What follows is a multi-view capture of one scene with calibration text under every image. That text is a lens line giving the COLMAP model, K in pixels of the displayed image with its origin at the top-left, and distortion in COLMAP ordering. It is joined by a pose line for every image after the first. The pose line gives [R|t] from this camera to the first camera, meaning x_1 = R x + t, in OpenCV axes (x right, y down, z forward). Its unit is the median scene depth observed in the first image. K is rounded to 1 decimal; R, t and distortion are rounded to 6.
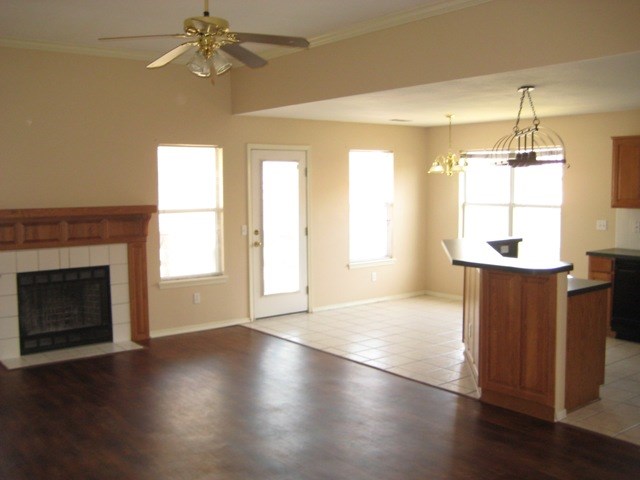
lens RADIAL K [[684.4, 0, 320.0], [0, 684.4, 240.0], [0, 0, 1]] dist [-0.064681, 0.035472]
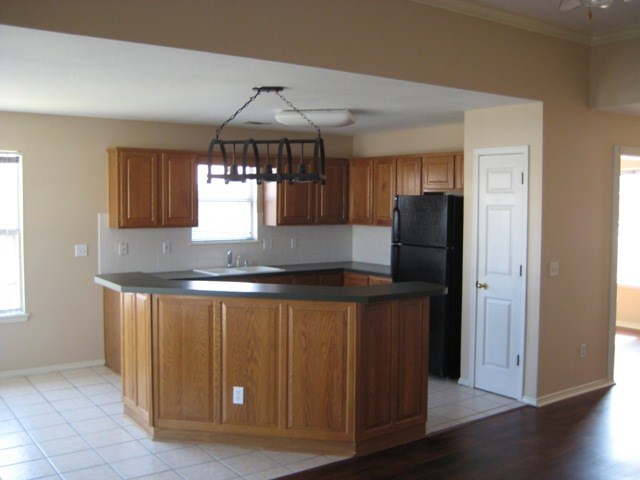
lens RADIAL K [[682.4, 0, 320.0], [0, 682.4, 240.0], [0, 0, 1]] dist [-0.093210, 0.030524]
pose [[0.019418, -0.056818, 0.998196, -0.545805], [0.079807, 0.995286, 0.055100, -0.077654], [-0.996621, 0.078593, 0.023861, 0.927388]]
